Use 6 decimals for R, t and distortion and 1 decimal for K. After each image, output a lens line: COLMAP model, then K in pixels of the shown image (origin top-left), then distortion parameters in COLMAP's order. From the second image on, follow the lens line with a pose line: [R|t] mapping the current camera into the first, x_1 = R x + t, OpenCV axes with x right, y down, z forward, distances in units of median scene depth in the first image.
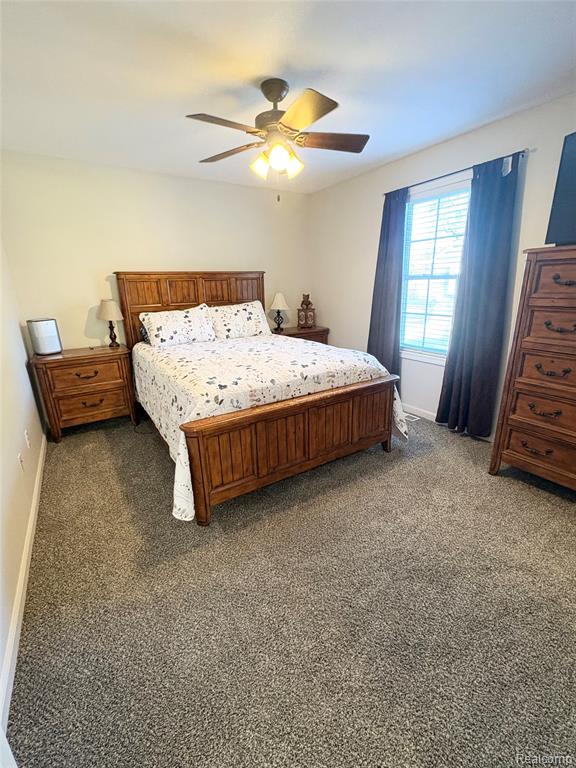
lens RADIAL K [[338.5, 0, 291.8], [0, 338.5, 382.0], [0, 0, 1]] dist [-0.004389, -0.000941]
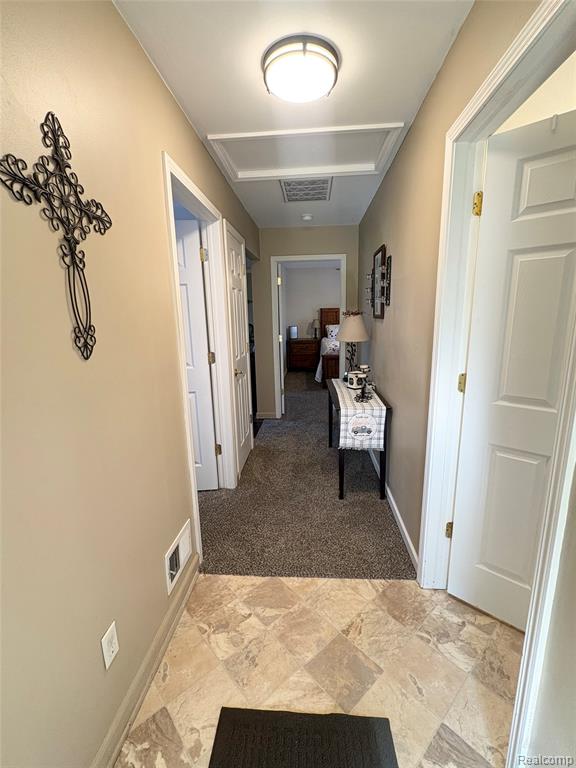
lens RADIAL K [[338.5, 0, 284.7], [0, 338.5, 381.6], [0, 0, 1]] dist [-0.004389, -0.000941]
pose [[0.793343, 0.113444, -0.598111, 0.820335], [-0.156654, 0.987441, -0.020501, 0.295571], [0.588273, 0.109961, 0.801151, -1.088158]]
